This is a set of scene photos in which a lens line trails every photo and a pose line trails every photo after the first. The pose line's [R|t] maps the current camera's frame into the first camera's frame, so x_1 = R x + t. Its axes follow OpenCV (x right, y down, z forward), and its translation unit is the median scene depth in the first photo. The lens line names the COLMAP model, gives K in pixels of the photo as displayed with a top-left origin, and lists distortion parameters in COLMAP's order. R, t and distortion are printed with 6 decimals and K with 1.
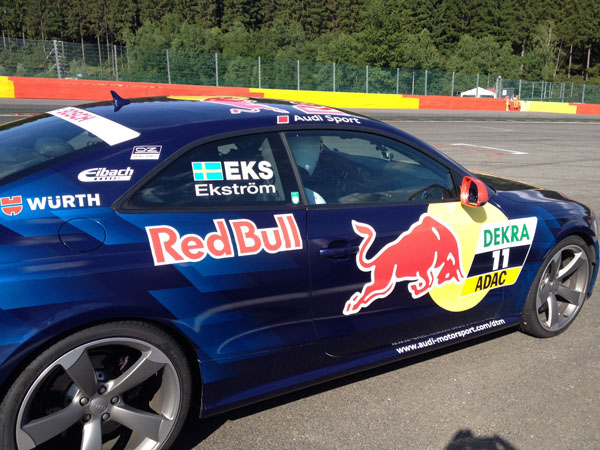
lens RADIAL K [[556.9, 0, 300.0], [0, 556.9, 225.0], [0, 0, 1]] dist [0.117771, -0.246960]
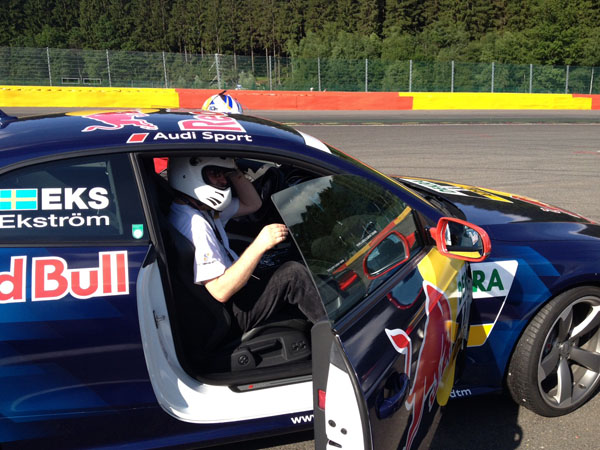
lens RADIAL K [[556.9, 0, 300.0], [0, 556.9, 225.0], [0, 0, 1]] dist [0.117771, -0.246960]
pose [[0.961650, 0.035422, -0.271982, 0.477896], [-0.037593, 0.999289, -0.002774, -0.068179], [0.271690, 0.012892, 0.962298, 0.263557]]
